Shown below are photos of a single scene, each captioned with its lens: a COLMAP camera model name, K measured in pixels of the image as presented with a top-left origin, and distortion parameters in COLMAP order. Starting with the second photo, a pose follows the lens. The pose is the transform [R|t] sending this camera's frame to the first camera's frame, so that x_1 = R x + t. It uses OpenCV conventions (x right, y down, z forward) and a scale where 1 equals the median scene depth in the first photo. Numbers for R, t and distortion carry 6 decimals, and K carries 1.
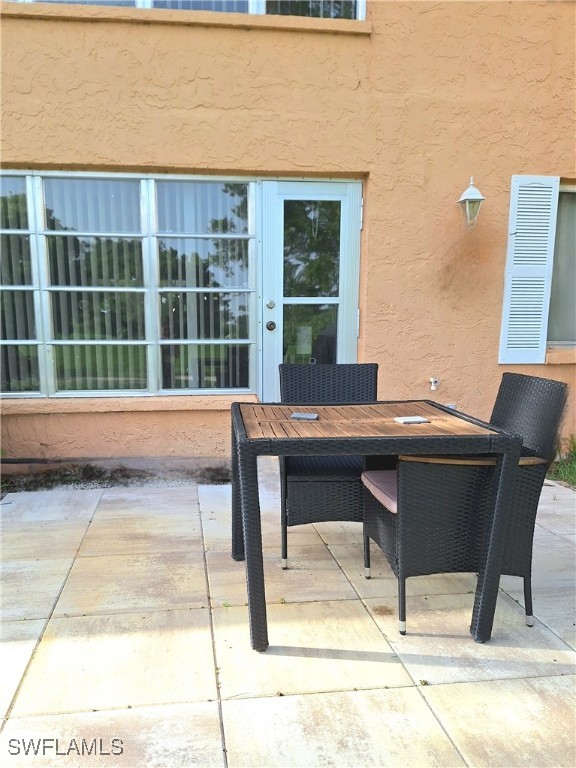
lens RADIAL K [[535.1, 0, 283.7], [0, 535.1, 422.3], [0, 0, 1]] dist [0.055971, -0.066241]
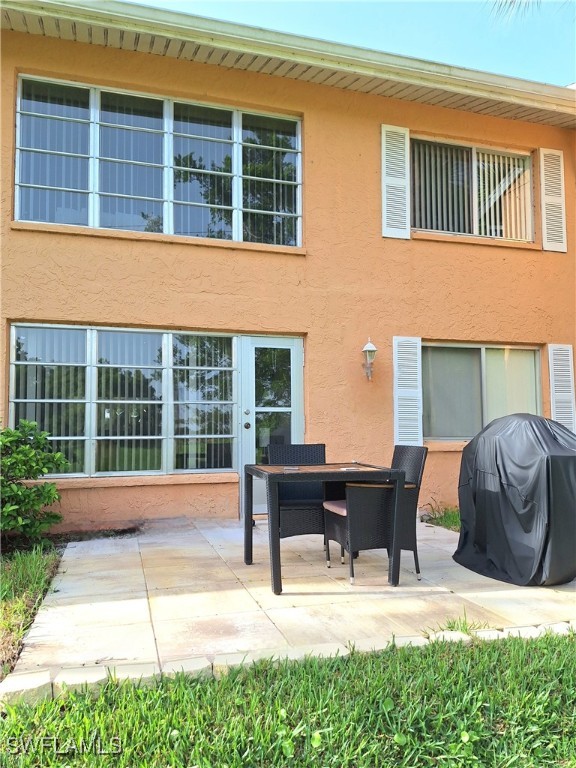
lens RADIAL K [[535.1, 0, 283.7], [0, 535.1, 422.3], [0, 0, 1]] dist [0.055971, -0.066241]
pose [[0.986556, -0.000146, 0.163426, -0.178970], [0.035166, 0.976764, -0.211414, 0.136829], [-0.159598, 0.214319, 0.963637, -0.484491]]
